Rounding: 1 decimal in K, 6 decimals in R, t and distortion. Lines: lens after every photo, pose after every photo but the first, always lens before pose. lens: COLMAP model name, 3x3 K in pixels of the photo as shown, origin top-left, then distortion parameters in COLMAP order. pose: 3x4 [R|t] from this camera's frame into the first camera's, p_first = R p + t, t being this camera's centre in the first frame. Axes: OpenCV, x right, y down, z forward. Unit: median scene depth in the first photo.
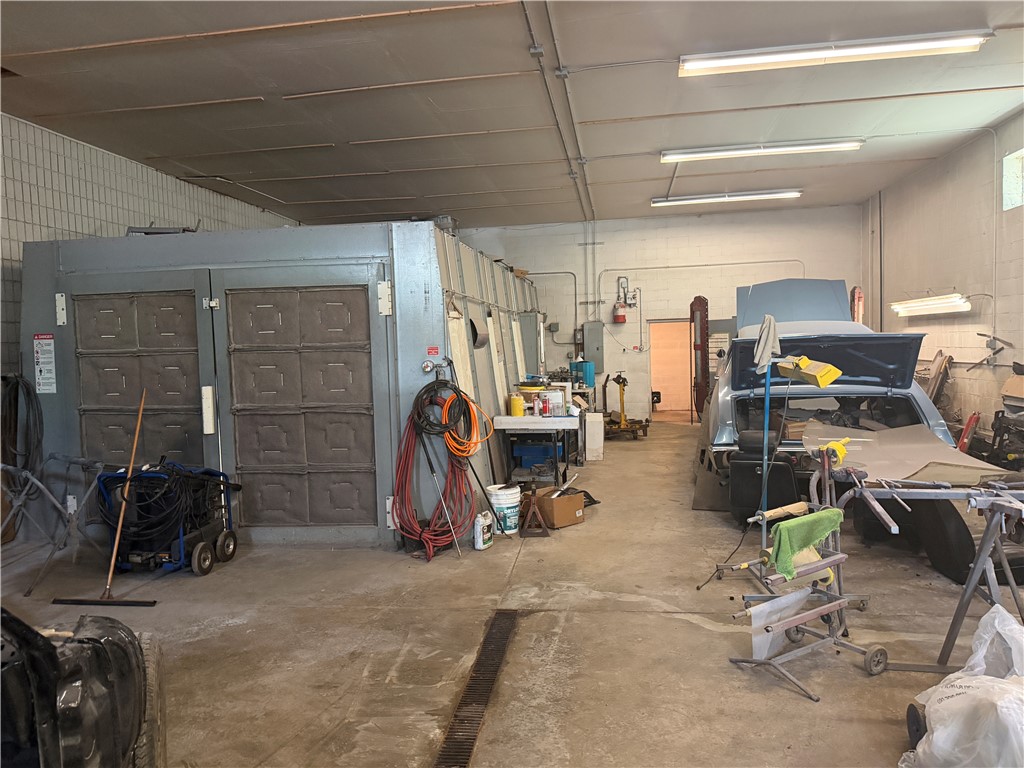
lens RADIAL K [[708.3, 0, 512.0], [0, 708.3, 384.0], [0, 0, 1]] dist [0.127714, -0.178869]
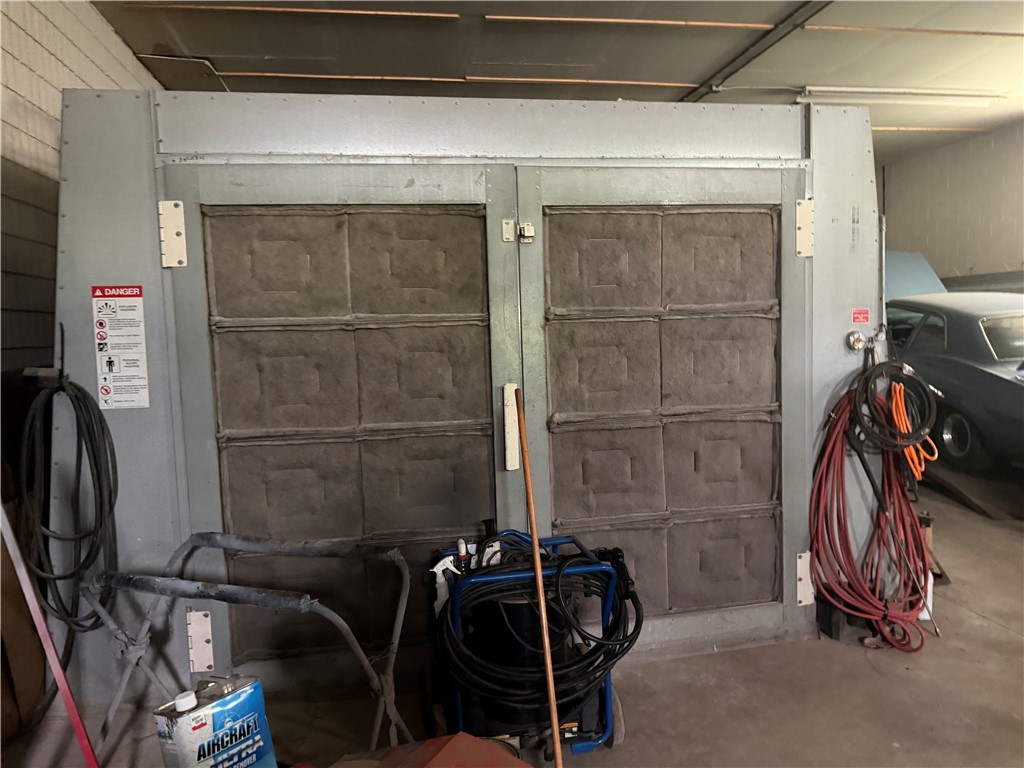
lens RADIAL K [[708.3, 0, 512.0], [0, 708.3, 384.0], [0, 0, 1]] dist [0.127714, -0.178869]
pose [[0.942319, -0.032214, 0.333162, -0.598170], [0.024425, 0.999322, 0.027543, -0.011471], [-0.333824, -0.017817, 0.942467, 0.488107]]
